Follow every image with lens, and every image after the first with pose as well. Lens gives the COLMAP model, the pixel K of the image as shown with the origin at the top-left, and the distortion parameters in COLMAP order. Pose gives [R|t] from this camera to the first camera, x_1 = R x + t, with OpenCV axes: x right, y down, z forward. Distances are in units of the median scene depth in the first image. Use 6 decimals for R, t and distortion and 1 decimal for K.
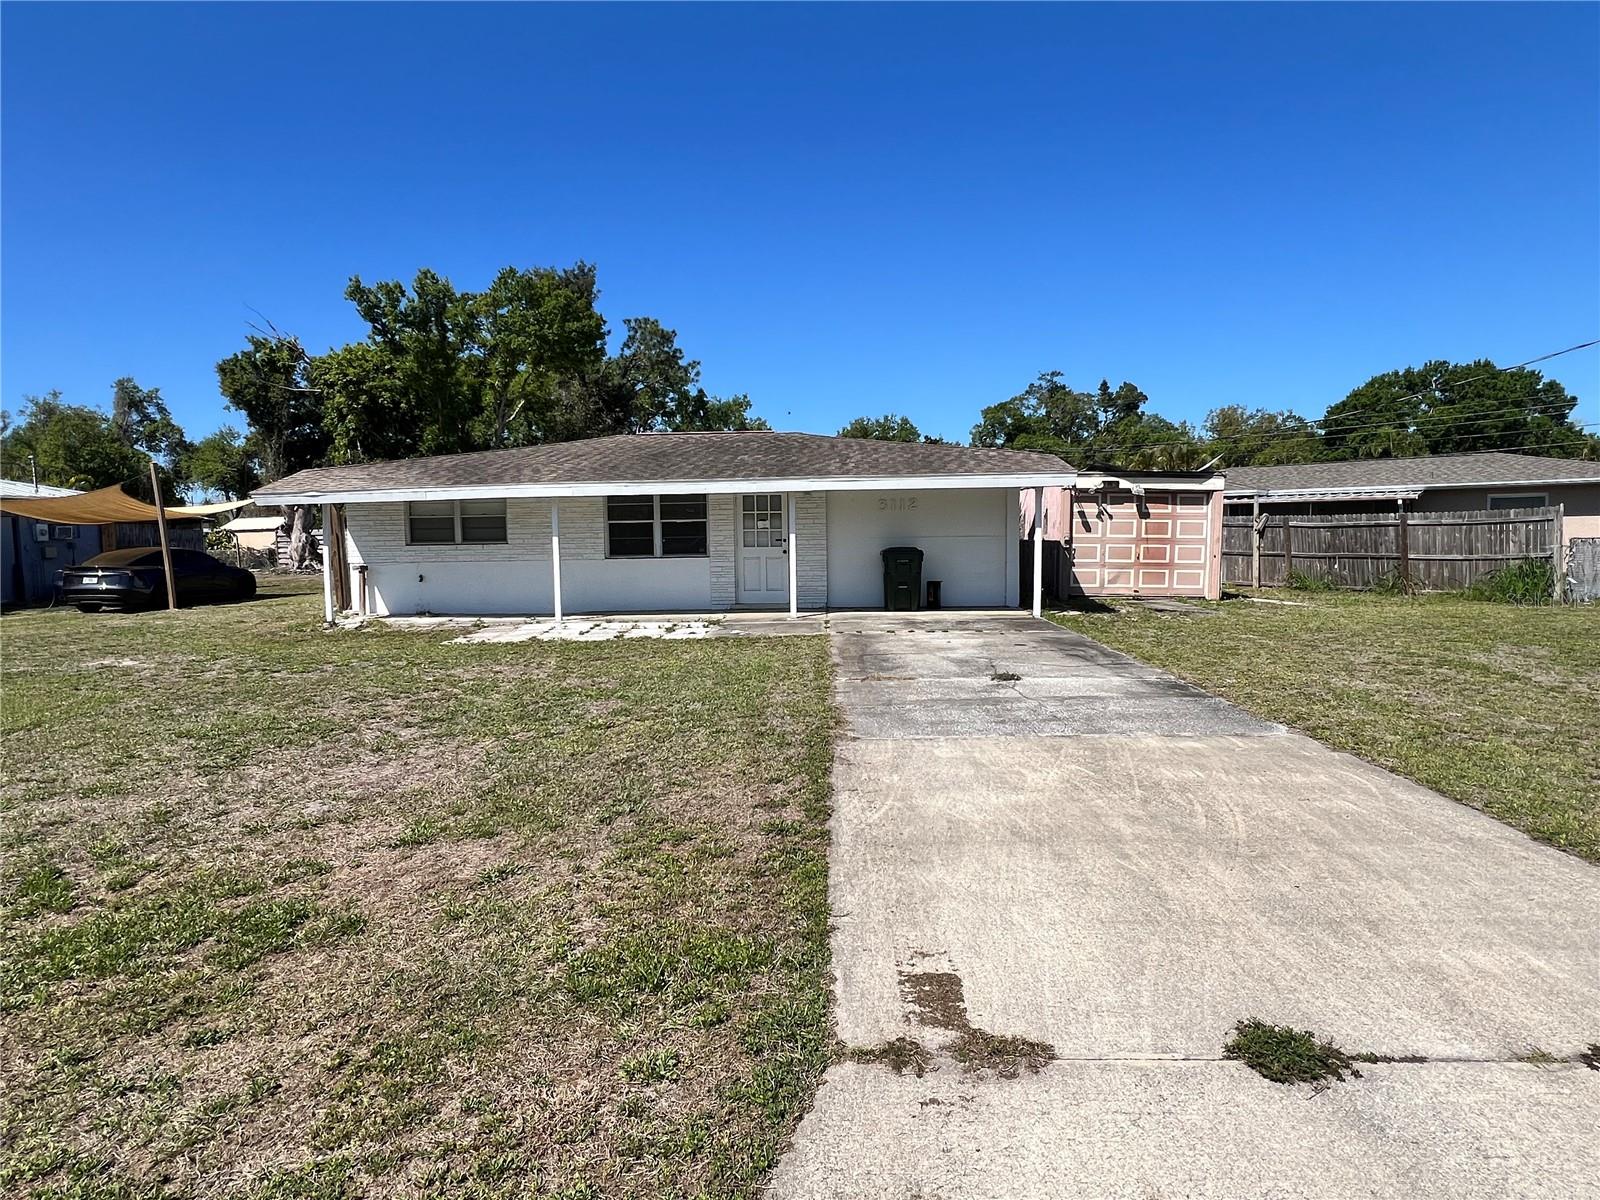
lens RADIAL K [[851.8, 0, 788.1], [0, 851.8, 595.9], [0, 0, 1]] dist [-0.004497, 0.001795]
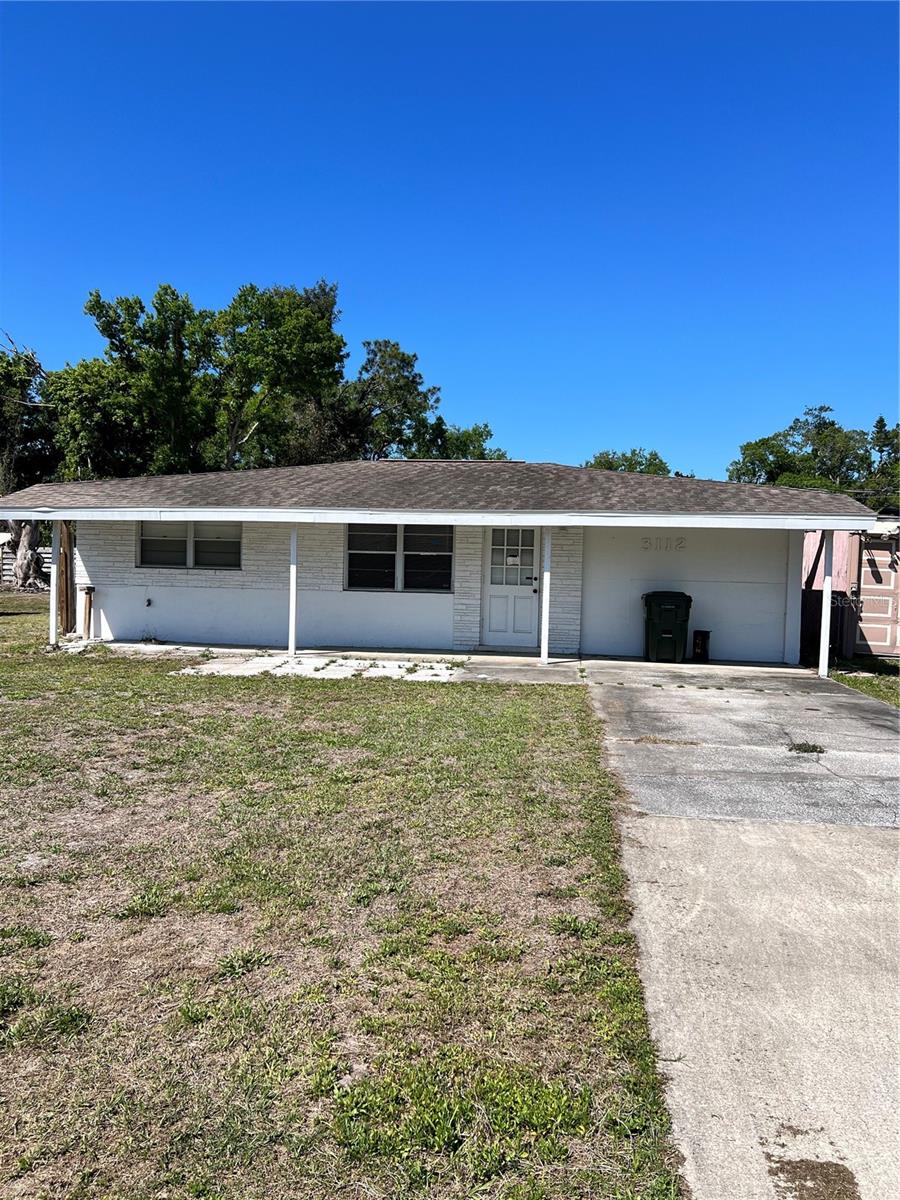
lens RADIAL K [[896.3, 0, 445.0], [0, 896.3, 598.4], [0, 0, 1]] dist [0.052930, -0.059955]
pose [[0.995660, 0.042998, -0.082542, -0.026156], [-0.046318, 0.998175, -0.038736, -0.002400], [0.080726, 0.042392, 0.995834, 0.035147]]
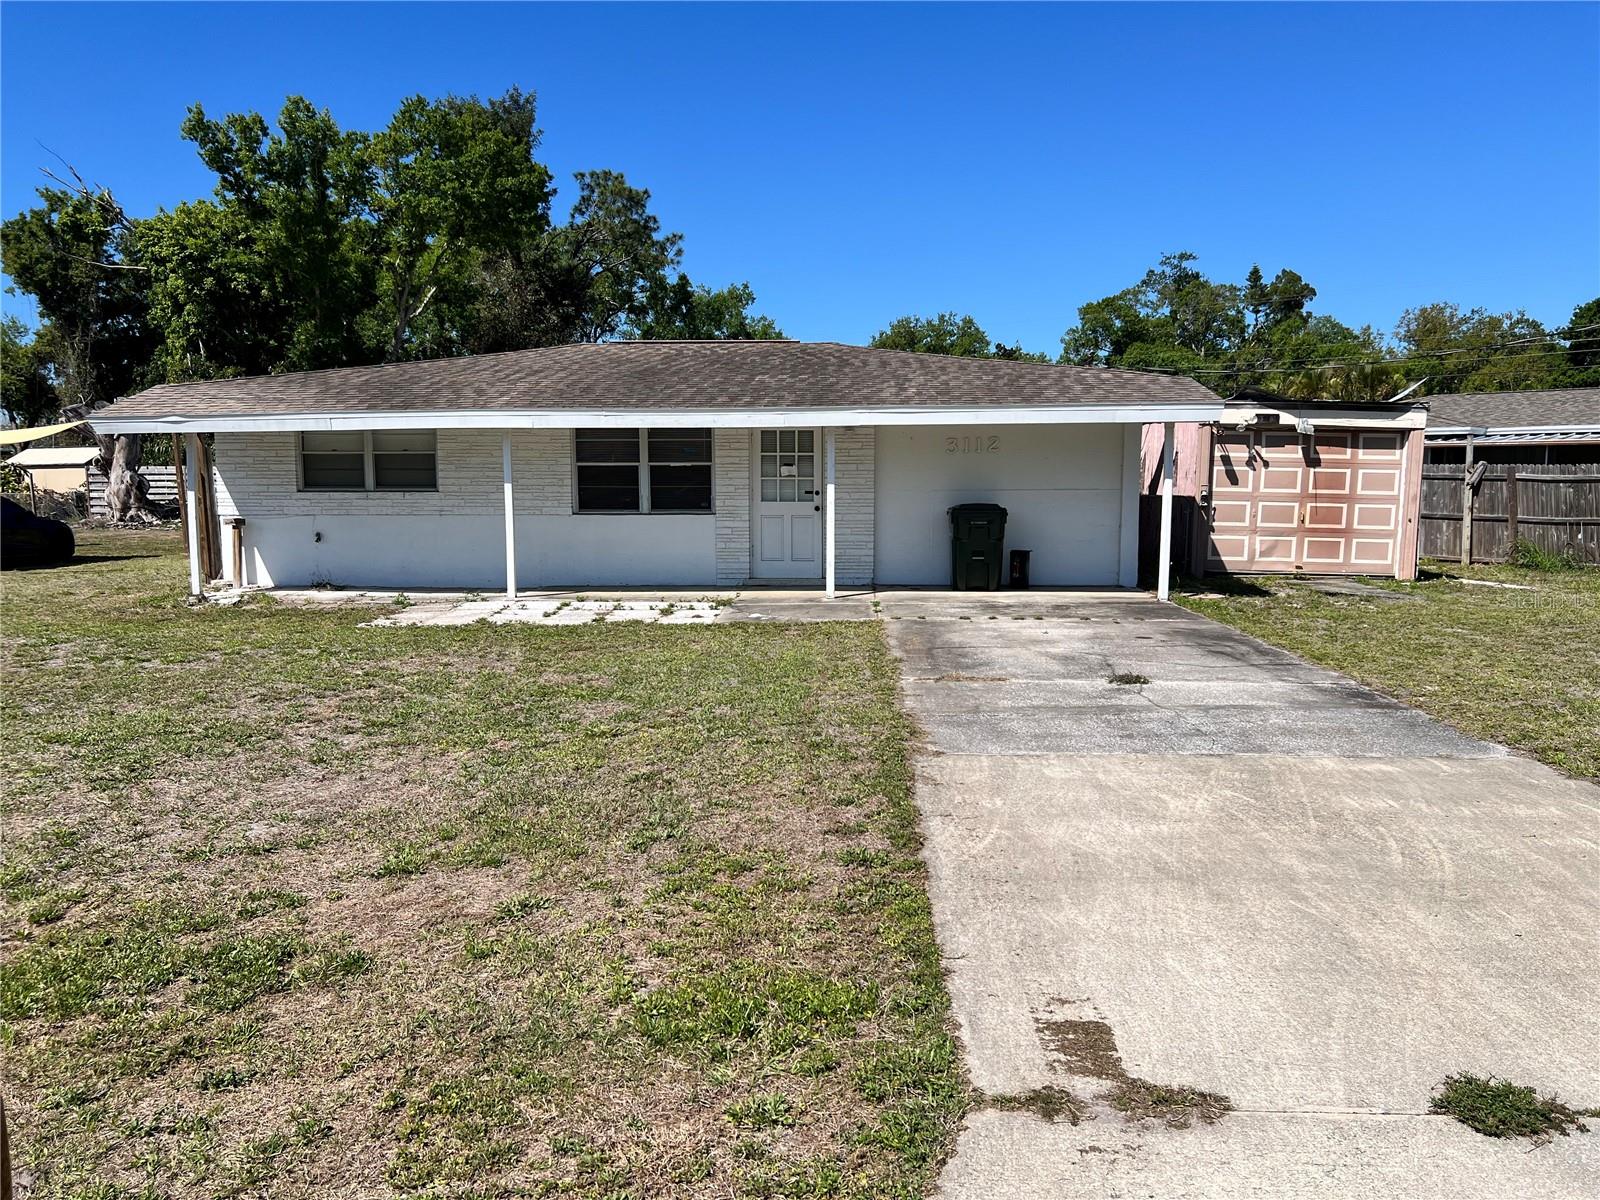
lens RADIAL K [[1195.1, 0, 791.0], [0, 1195.1, 605.6], [0, 0, 1]] dist [0.052930, -0.059955]
pose [[0.999907, 0.012827, -0.004538, -0.025876], [-0.012679, 0.999430, 0.031283, 0.000571], [0.004936, -0.031223, 0.999500, -0.040186]]
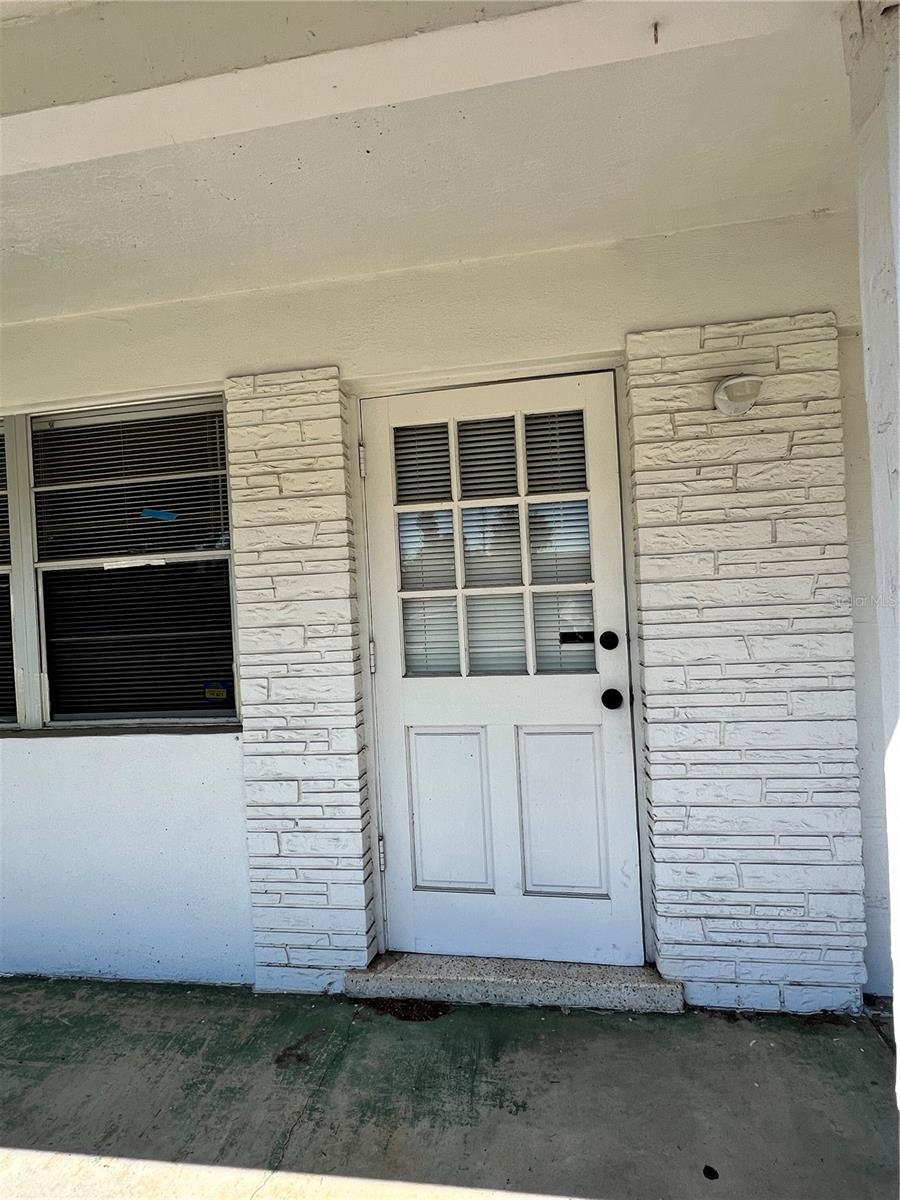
lens RADIAL K [[638.9, 0, 452.0], [0, 638.9, 597.6], [0, 0, 1]] dist [-0.004497, 0.001795]
pose [[0.994255, -0.033724, -0.101585, -0.030528], [0.027311, 0.997584, -0.063878, -0.081887], [0.103494, 0.060736, 0.992774, 1.051396]]
